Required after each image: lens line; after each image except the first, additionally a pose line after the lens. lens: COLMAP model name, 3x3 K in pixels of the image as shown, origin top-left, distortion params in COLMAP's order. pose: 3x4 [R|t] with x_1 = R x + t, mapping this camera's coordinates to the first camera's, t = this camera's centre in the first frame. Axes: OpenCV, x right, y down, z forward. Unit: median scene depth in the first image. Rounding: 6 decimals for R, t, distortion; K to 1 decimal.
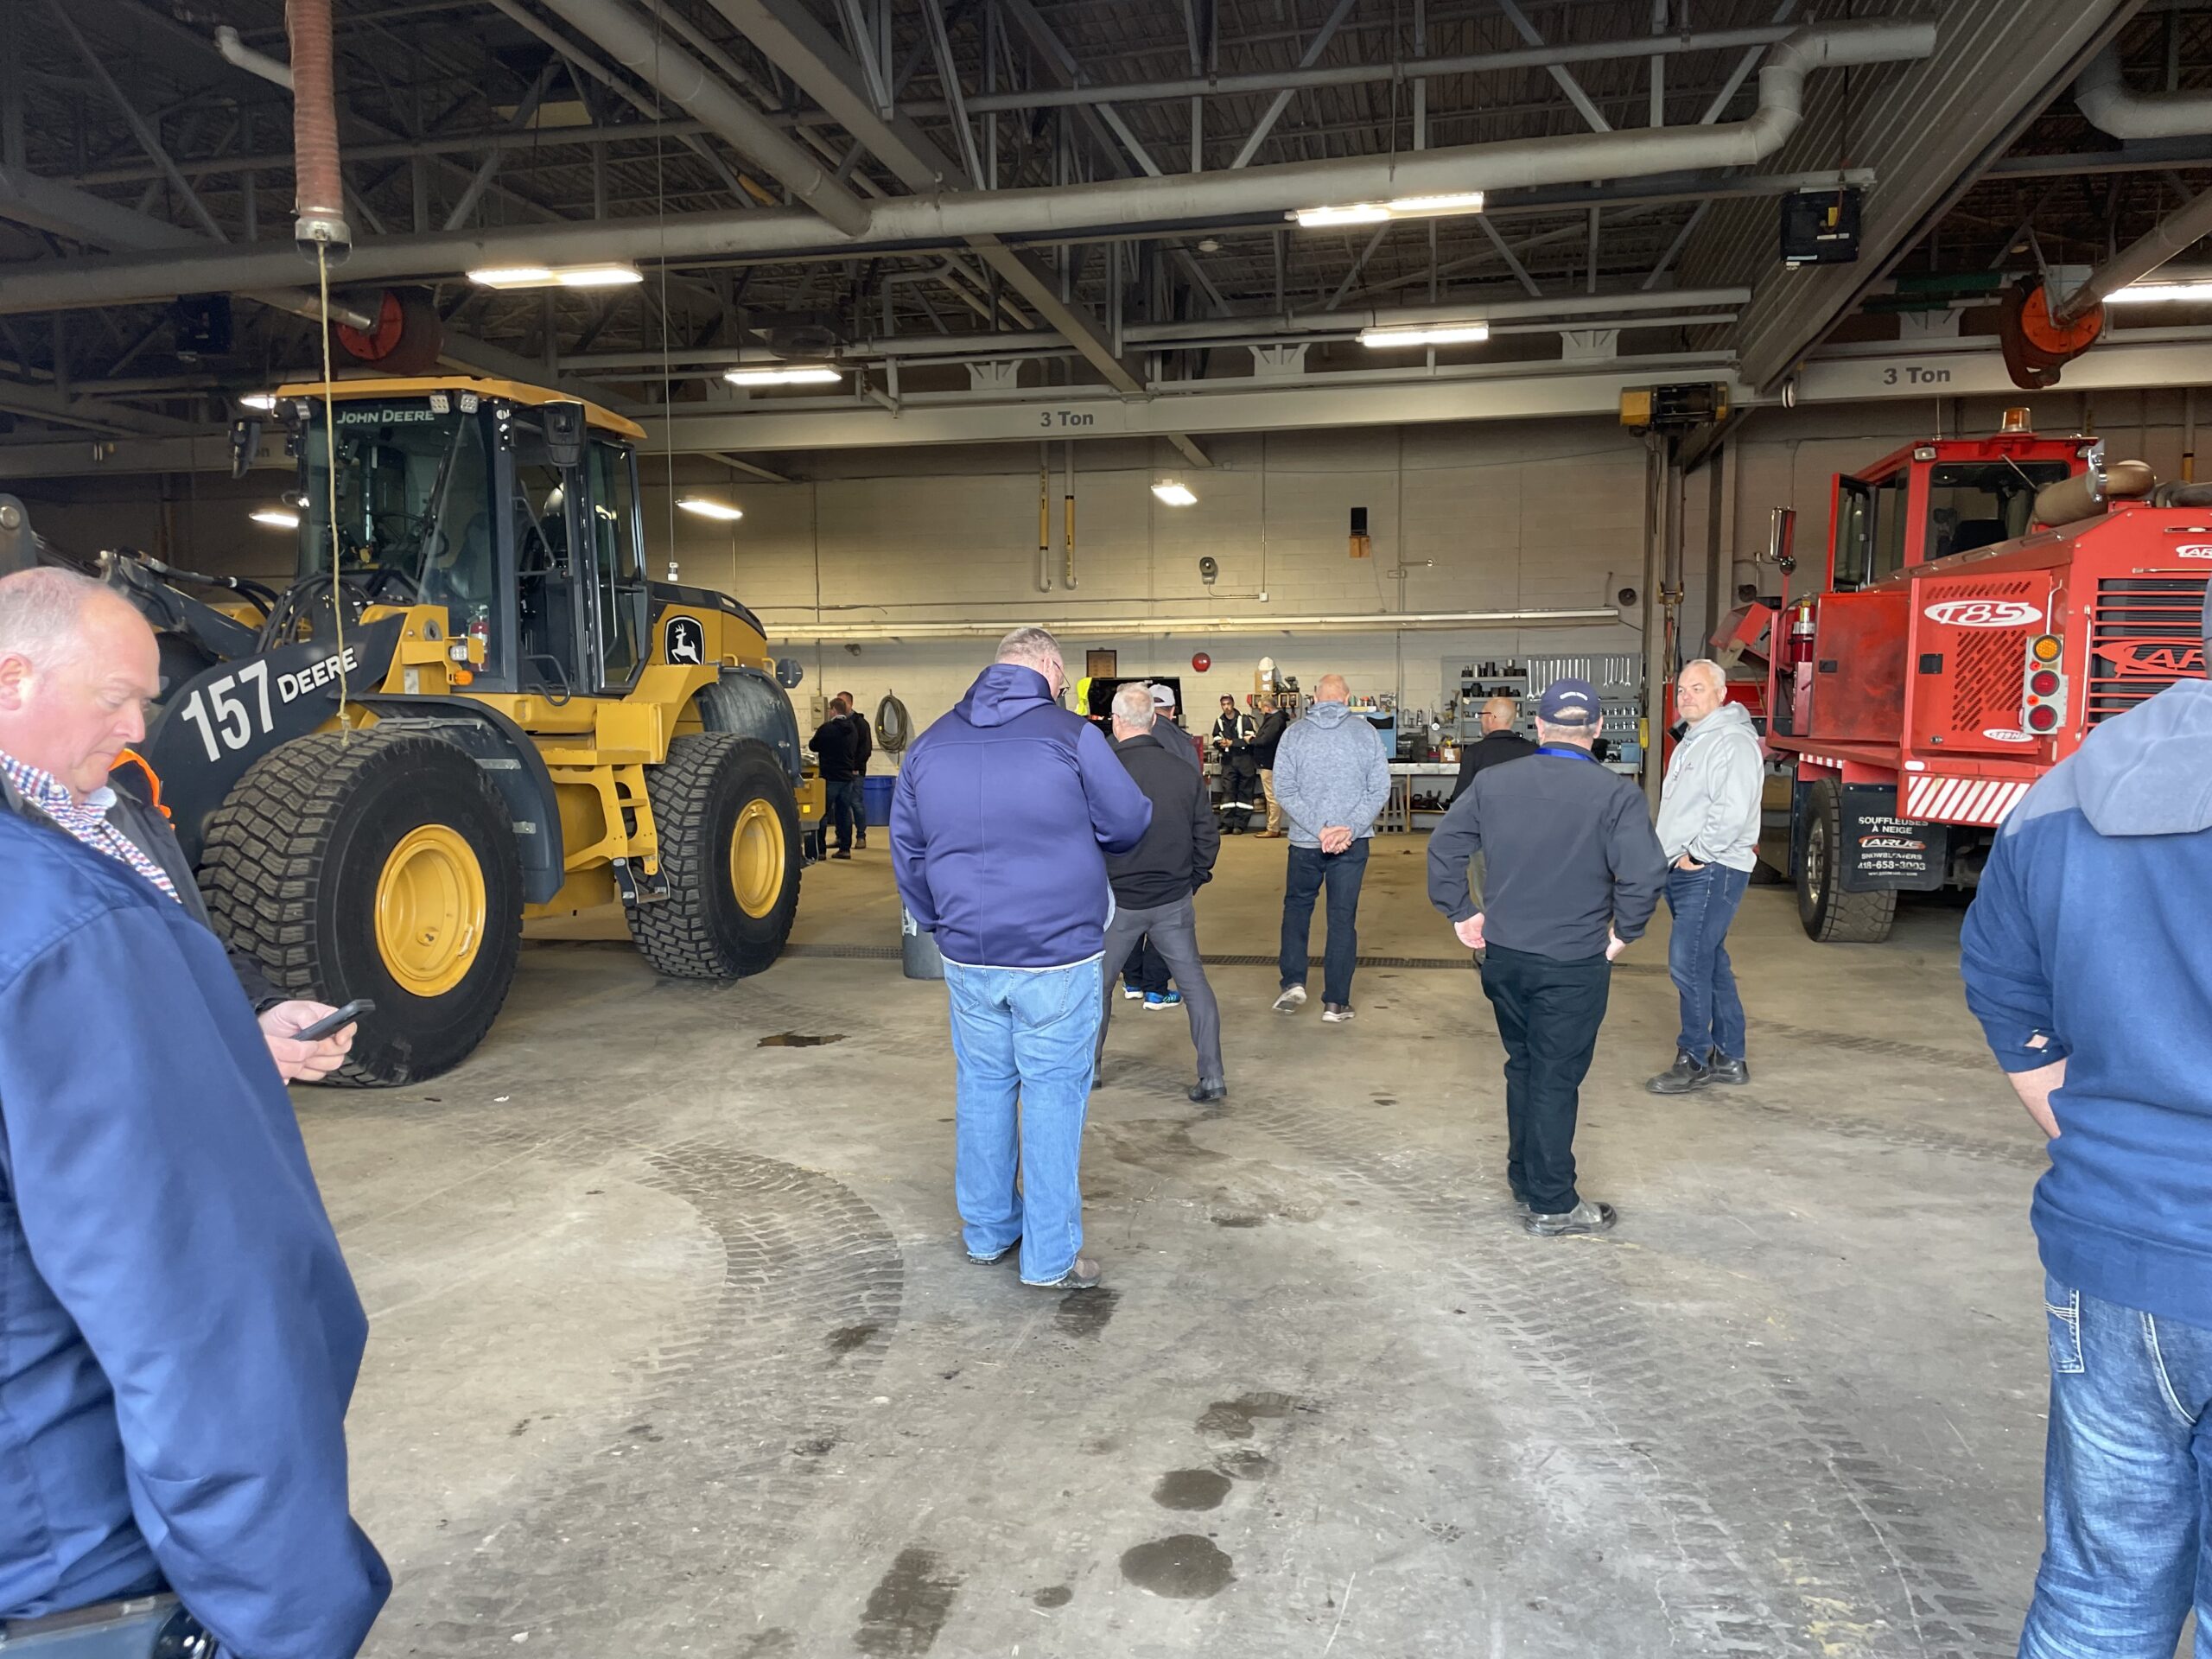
lens RADIAL K [[1667.7, 0, 1086.1], [0, 1667.7, 840.6], [0, 0, 1]] dist [0.089818, -0.114660]
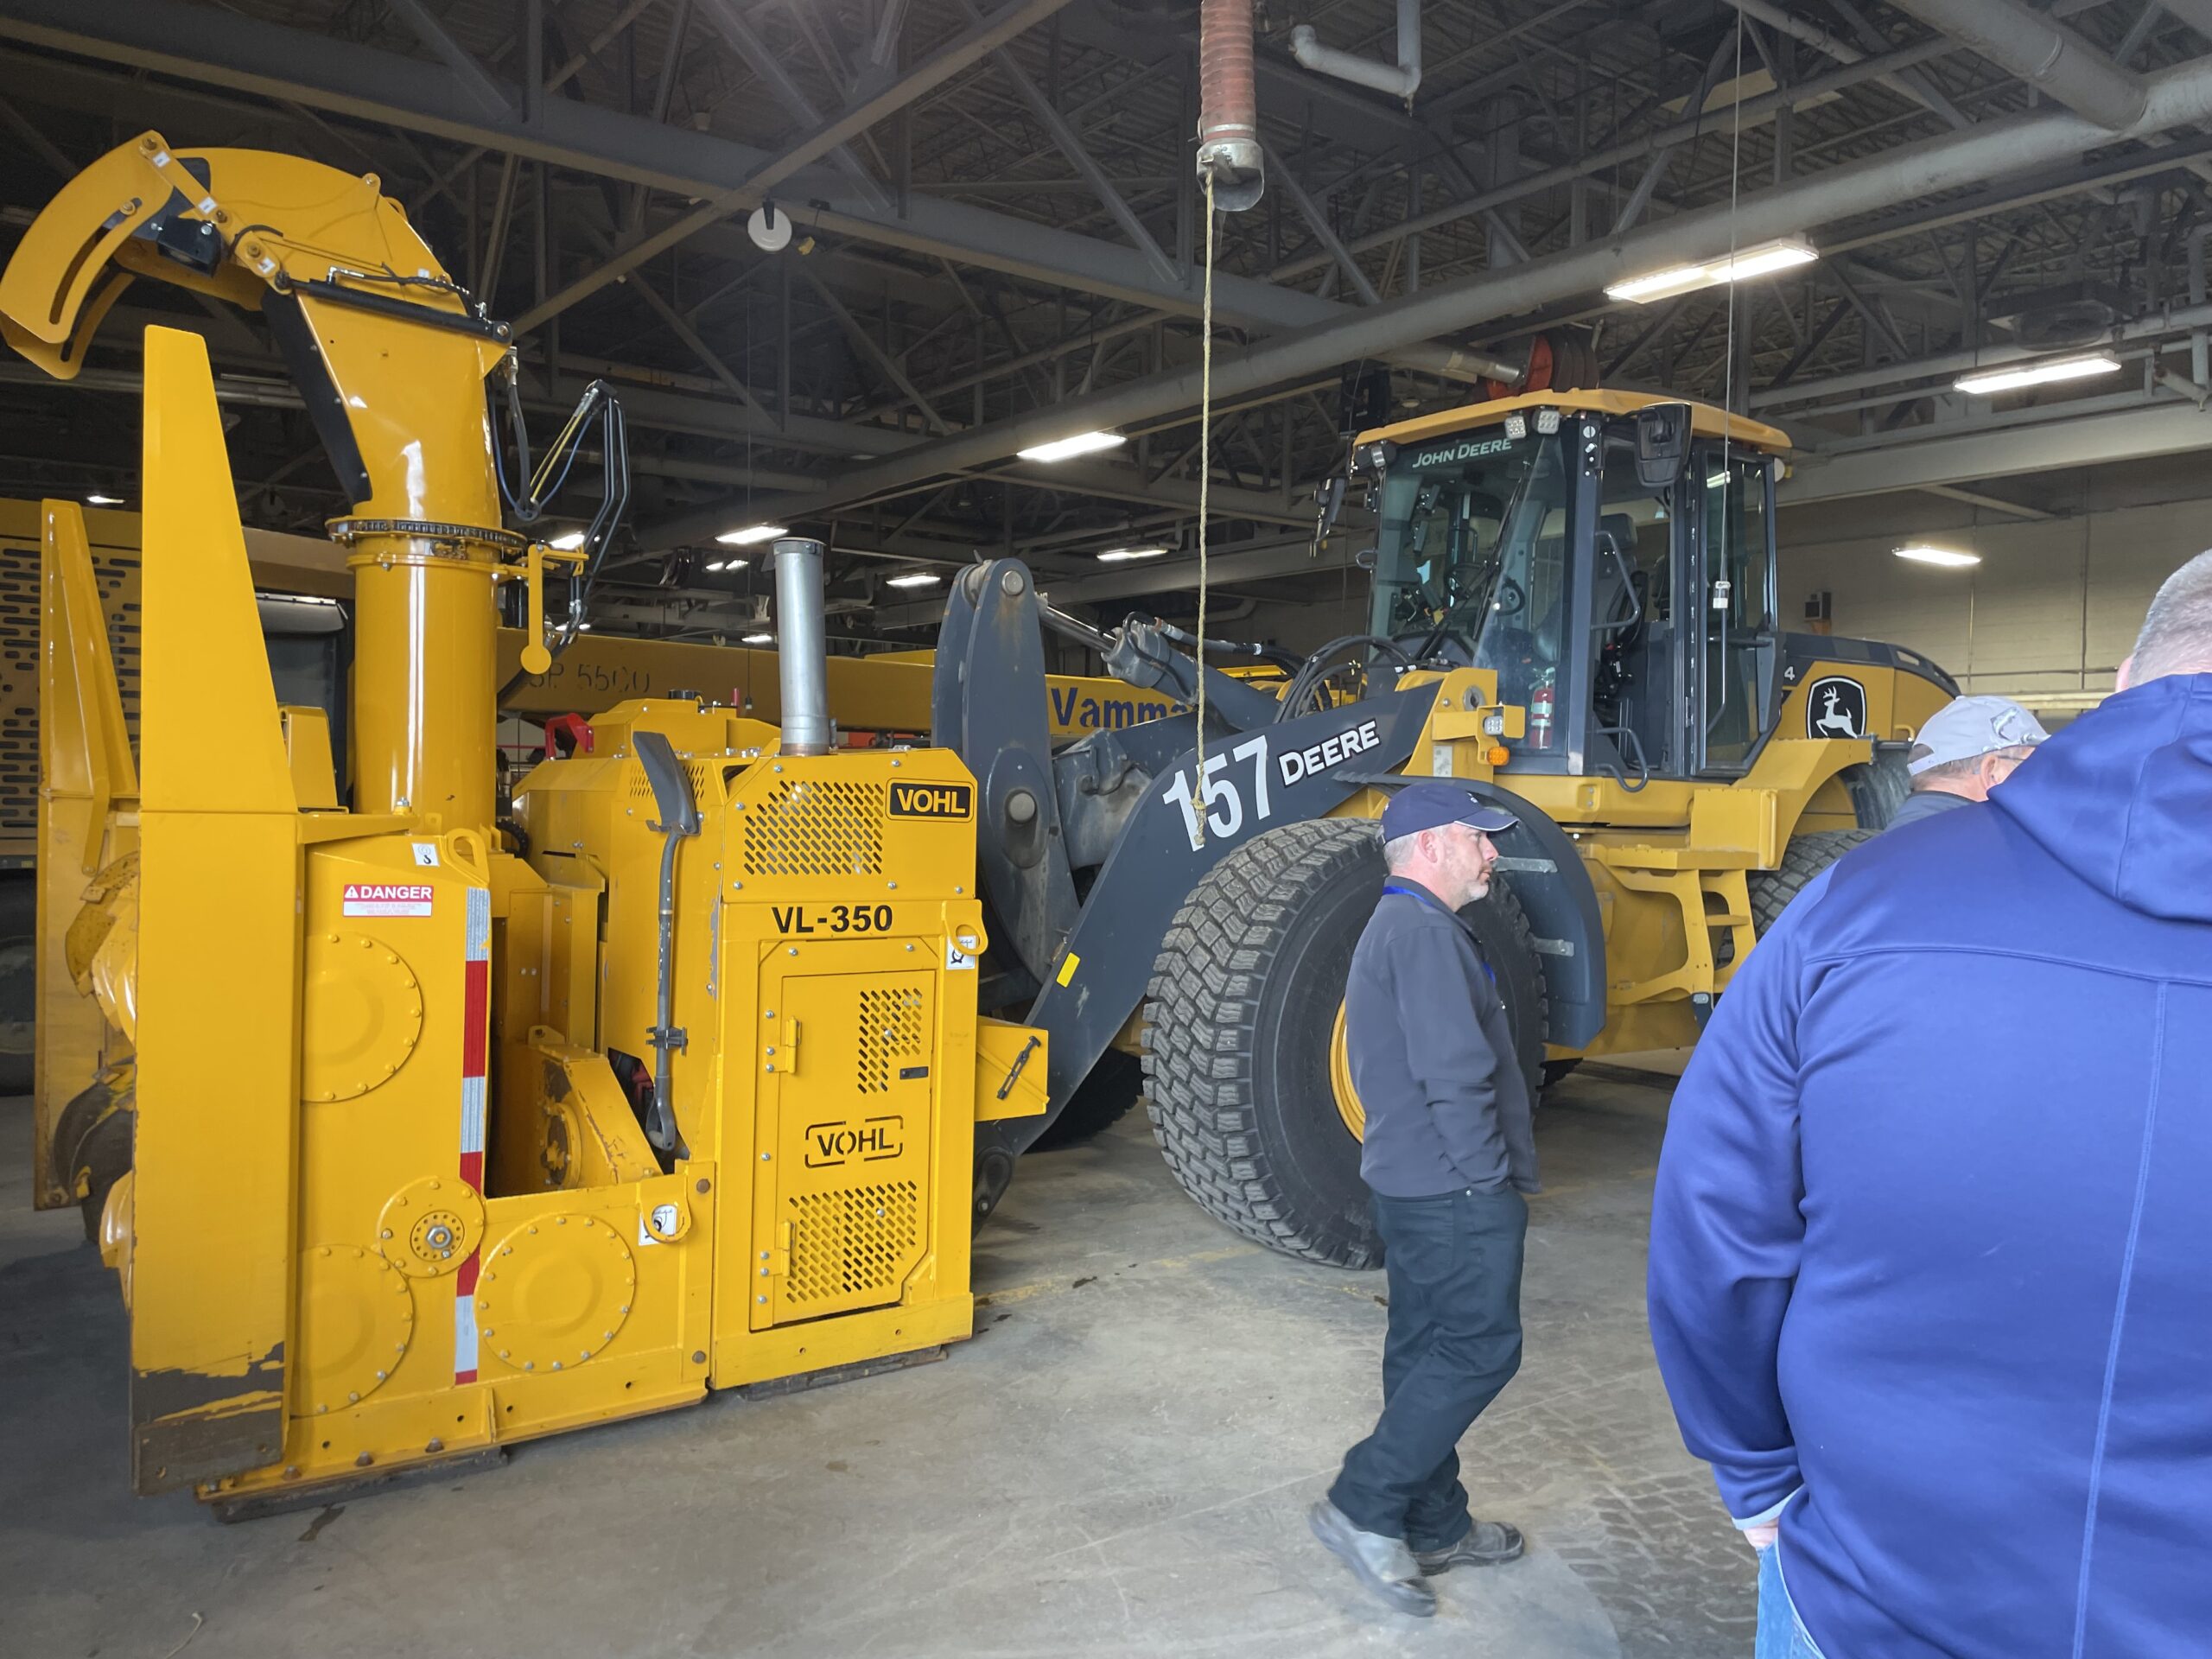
lens RADIAL K [[1667.7, 0, 1110.5], [0, 1667.7, 845.2], [0, 0, 1]] dist [0.089818, -0.114660]
pose [[0.770630, 0.036608, -0.636231, -0.002527], [-0.065899, 0.997574, -0.022420, -0.023941], [0.633867, 0.059205, 0.771173, 0.268265]]
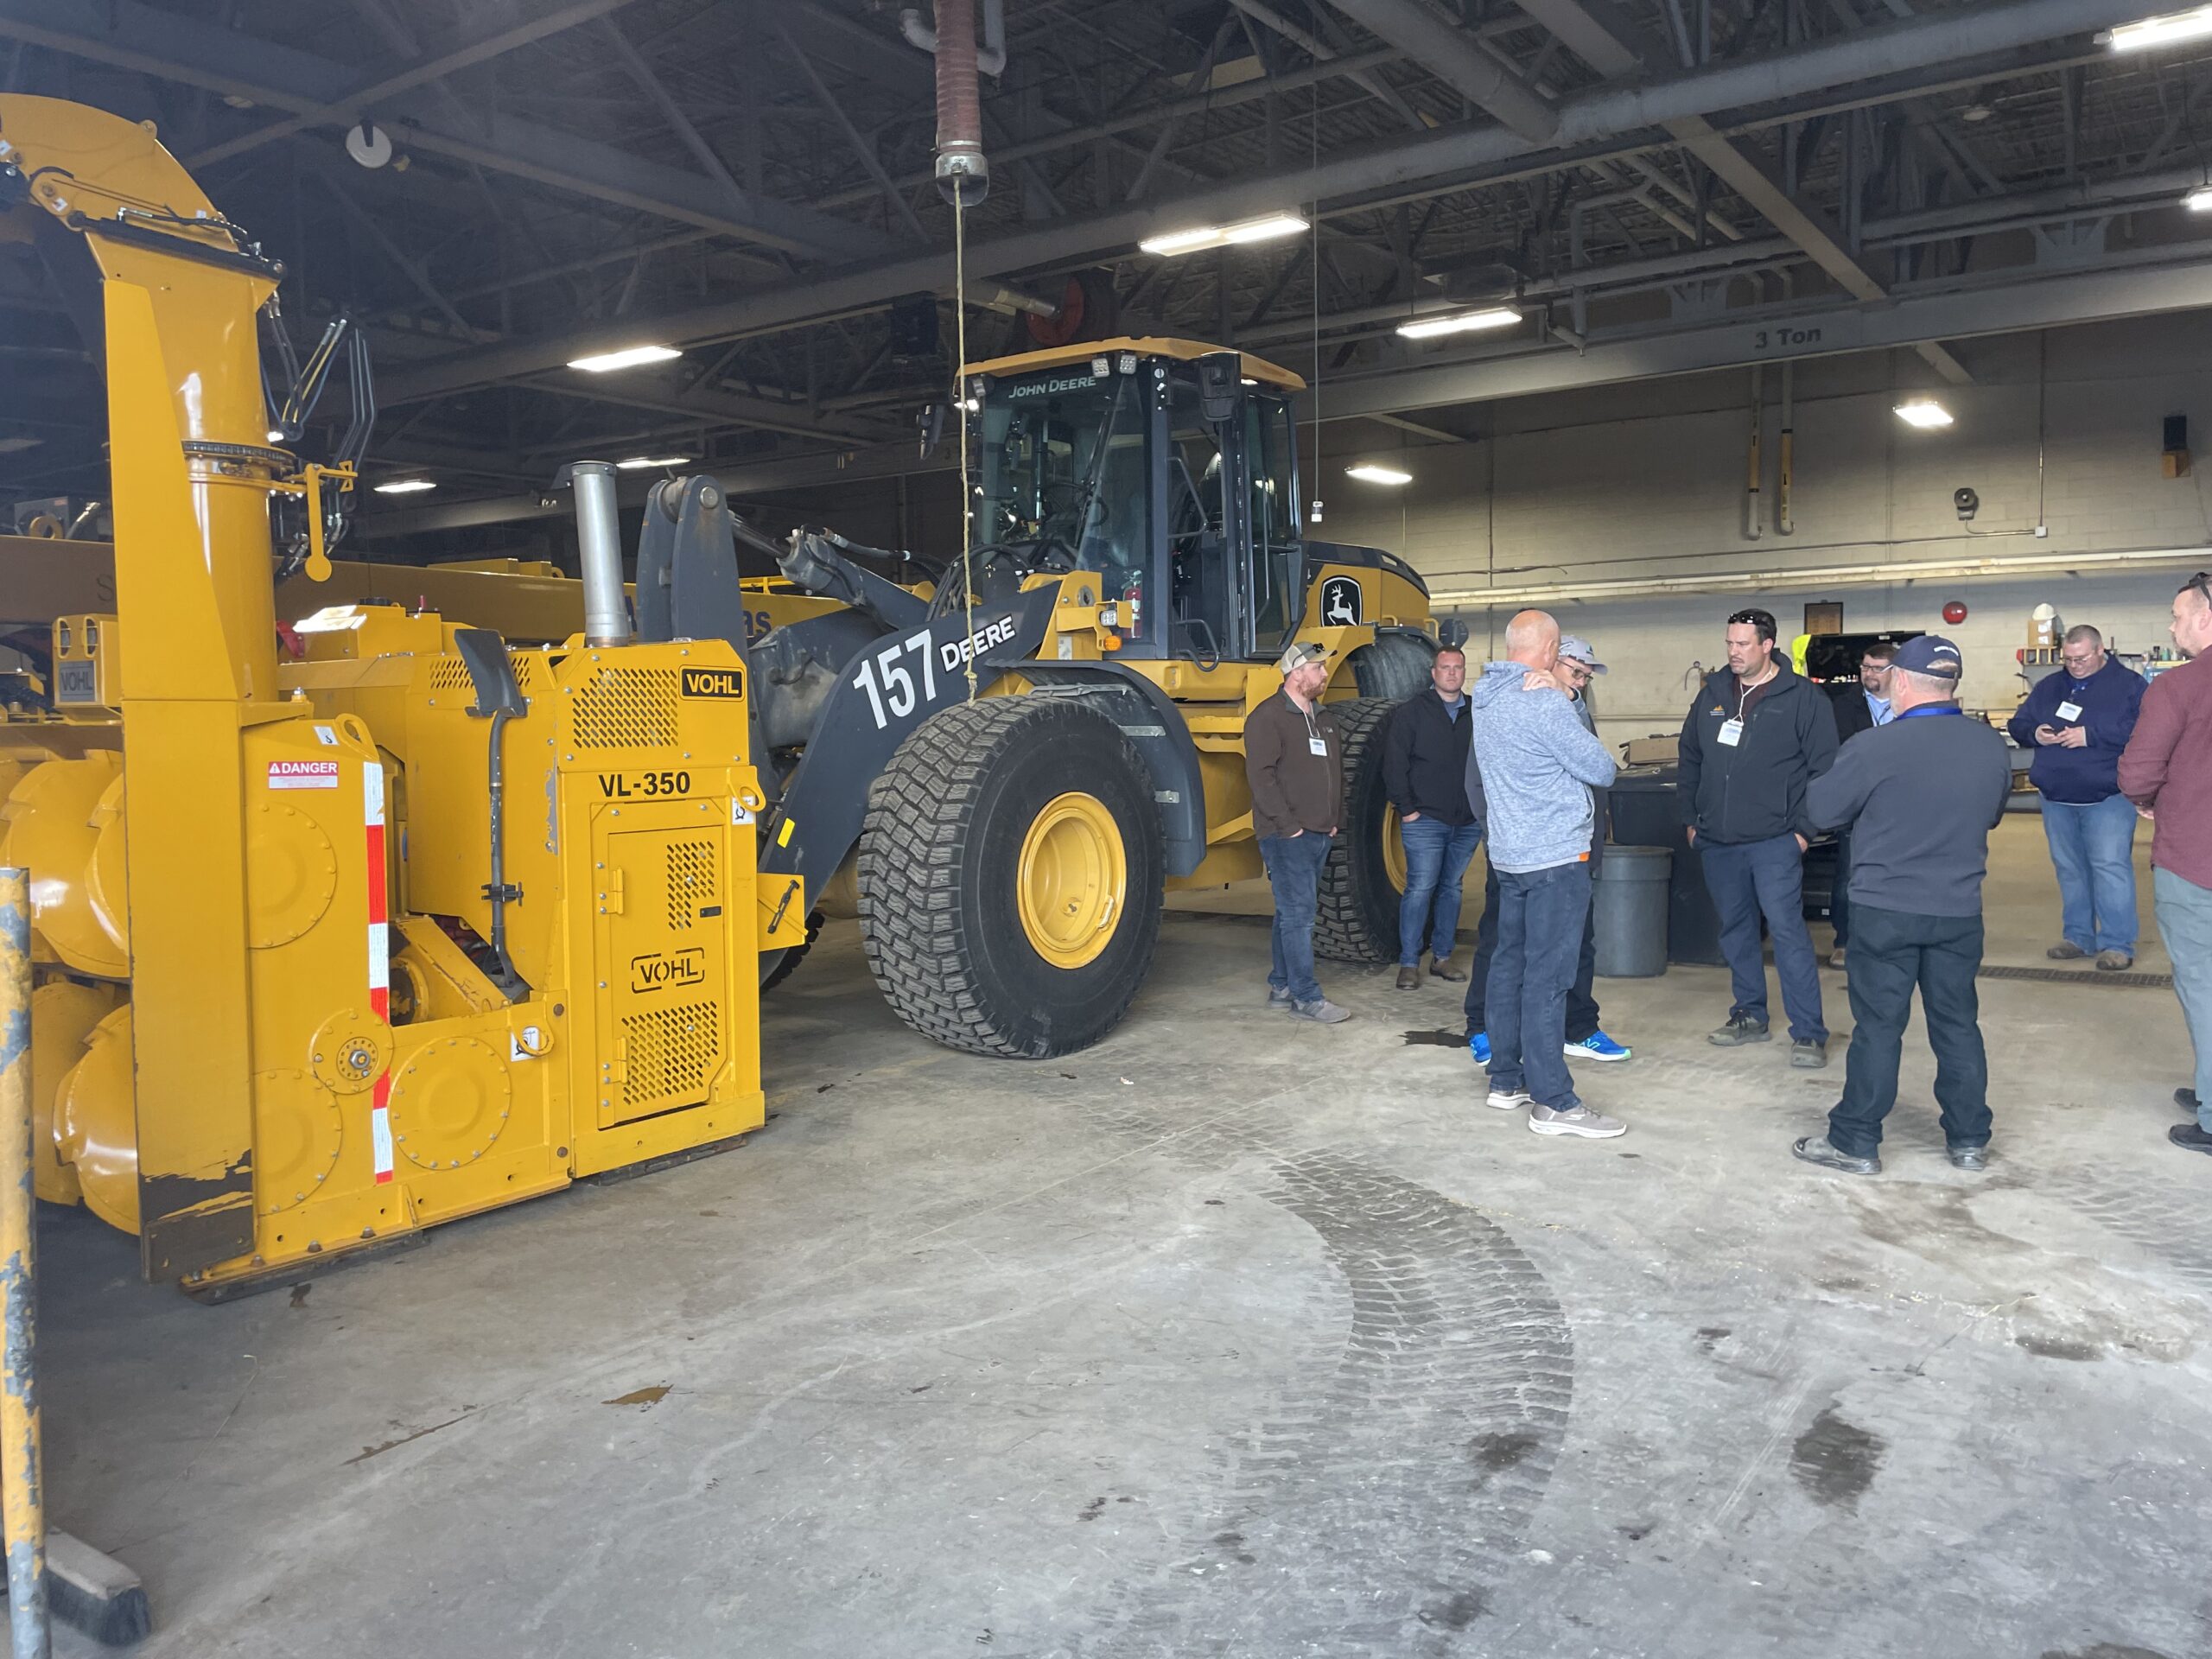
lens RADIAL K [[1667.7, 0, 1073.0], [0, 1667.7, 810.3], [0, 0, 1]] dist [0.089818, -0.114660]
pose [[0.919790, 0.012927, -0.392197, -0.009719], [-0.014680, 0.999891, -0.001471, 0.002108], [0.392136, 0.007110, 0.919880, 0.100901]]
